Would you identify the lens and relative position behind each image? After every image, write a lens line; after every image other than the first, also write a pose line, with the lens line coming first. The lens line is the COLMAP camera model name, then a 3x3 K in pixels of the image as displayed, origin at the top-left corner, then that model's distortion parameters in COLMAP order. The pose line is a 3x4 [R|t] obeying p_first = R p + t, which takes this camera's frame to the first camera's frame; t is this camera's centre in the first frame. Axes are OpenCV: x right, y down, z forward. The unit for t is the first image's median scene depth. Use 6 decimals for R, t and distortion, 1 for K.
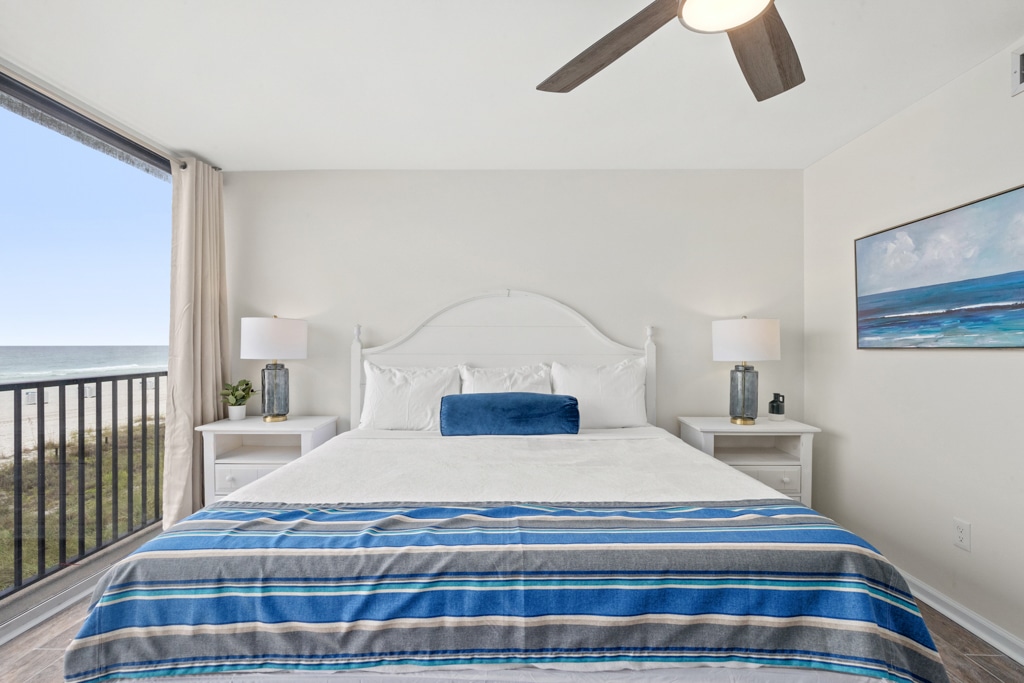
lens RADIAL K [[463.0, 0, 522.4], [0, 463.0, 344.3], [0, 0, 1]] dist [-0.005865, 0.003374]
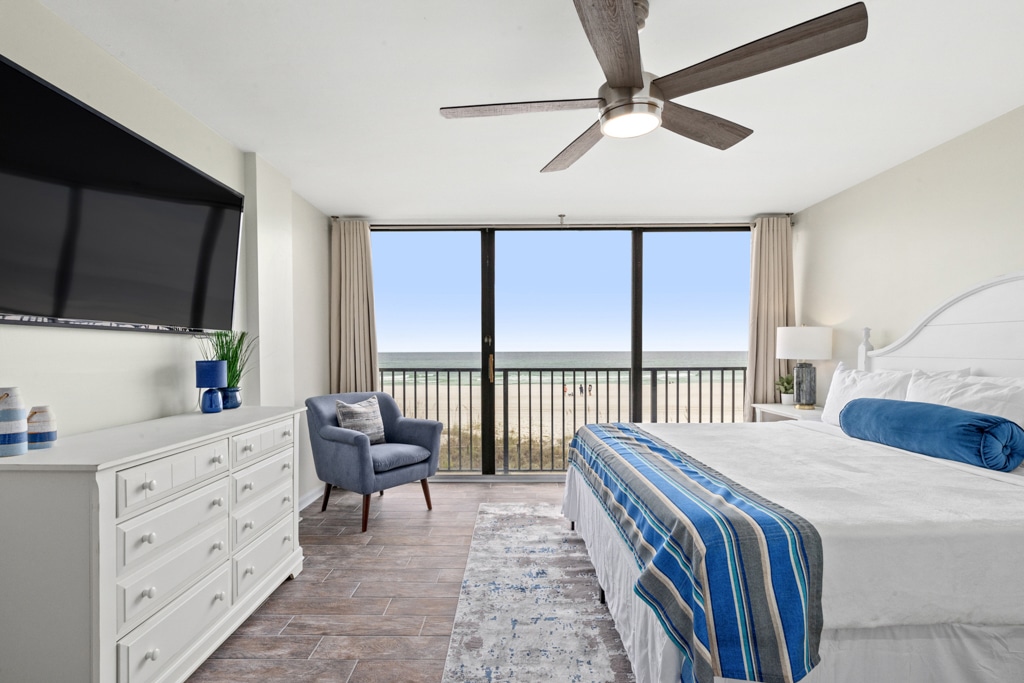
lens RADIAL K [[463.0, 0, 510.2], [0, 463.0, 353.5], [0, 0, 1]] dist [-0.005865, 0.003374]
pose [[0.009536, 0.008507, -0.999918, 0.768668], [0.005350, 0.999949, 0.008558, 0.002652], [0.999940, -0.005431, 0.009490, 0.224803]]
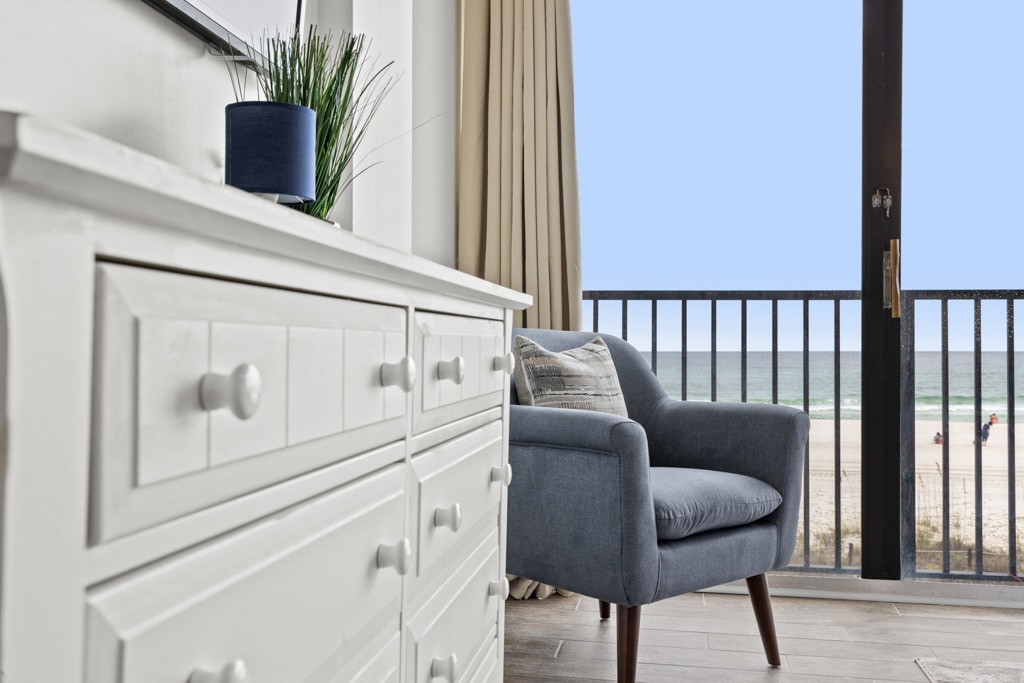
lens RADIAL K [[972.7, 0, 521.0], [0, 972.7, 342.4], [0, 0, 1]] dist [0.014564, 0.000000]
pose [[-0.146158, -0.003255, -0.989256, 0.423194], [-0.004011, 0.999988, -0.002698, 0.147351], [0.989253, 0.003573, -0.146169, -0.098374]]
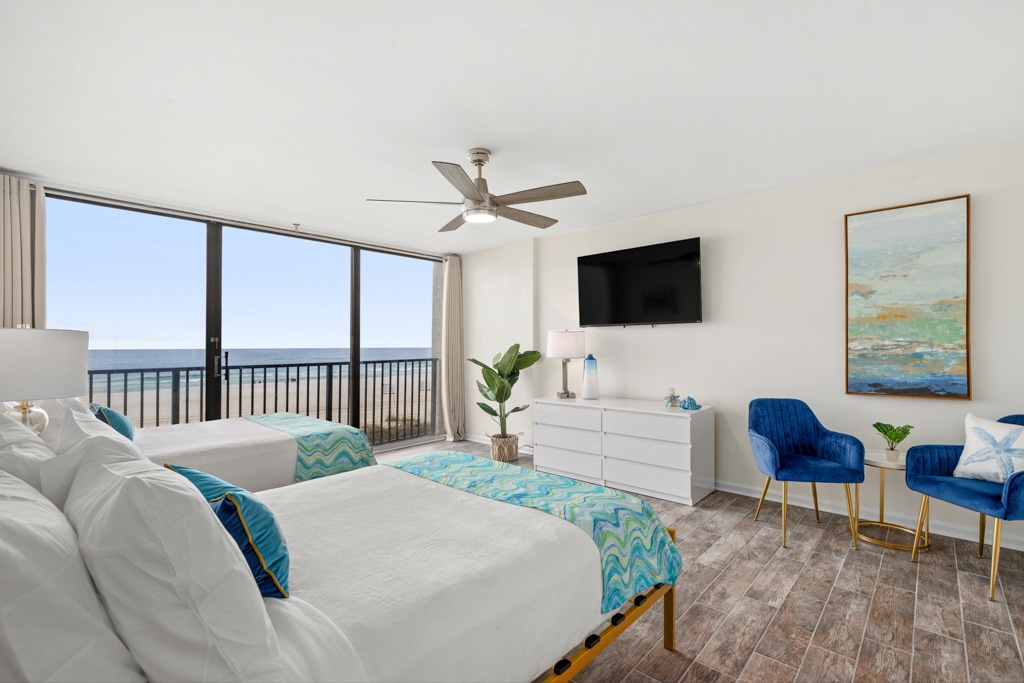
lens RADIAL K [[463.0, 0, 516.6], [0, 463.0, 345.3], [0, 0, 1]] dist [-0.005865, 0.003374]
pose [[0.771219, -0.001236, -0.636569, 0.919864], [0.005363, 0.999975, 0.004555, -0.005921], [0.636547, -0.006927, 0.771206, -0.402285]]
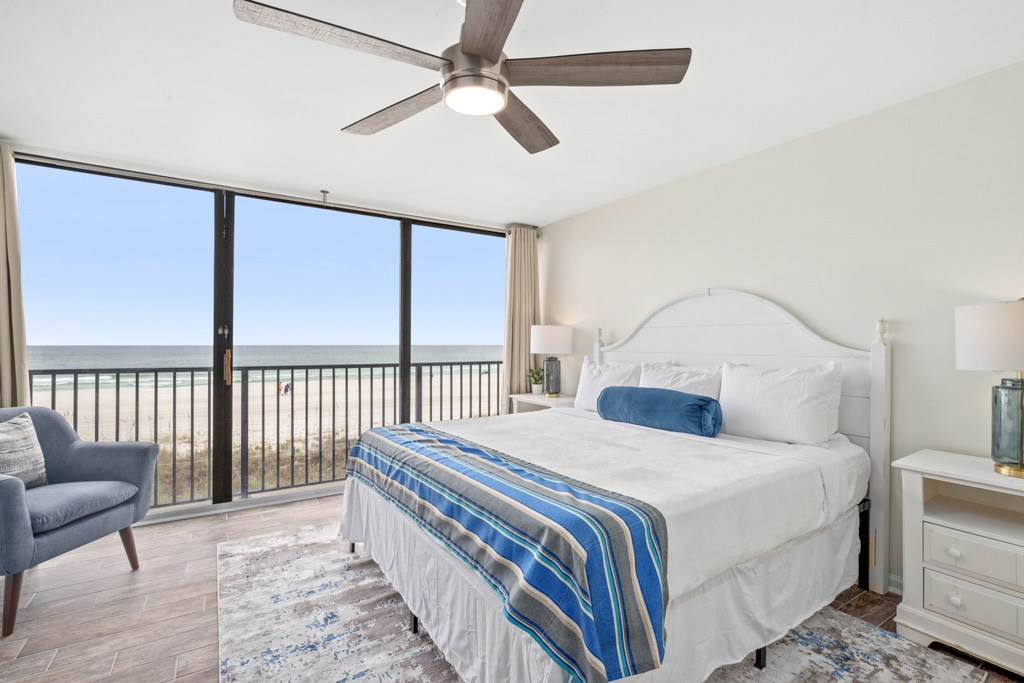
lens RADIAL K [[463.0, 0, 510.0], [0, 463.0, 338.5], [0, 0, 1]] dist [-0.005865, 0.003374]
pose [[0.550808, -0.007502, -0.834598, 0.646373], [-0.002844, 0.999937, -0.010865, 0.001334], [0.834627, 0.008358, 0.550752, 0.120656]]
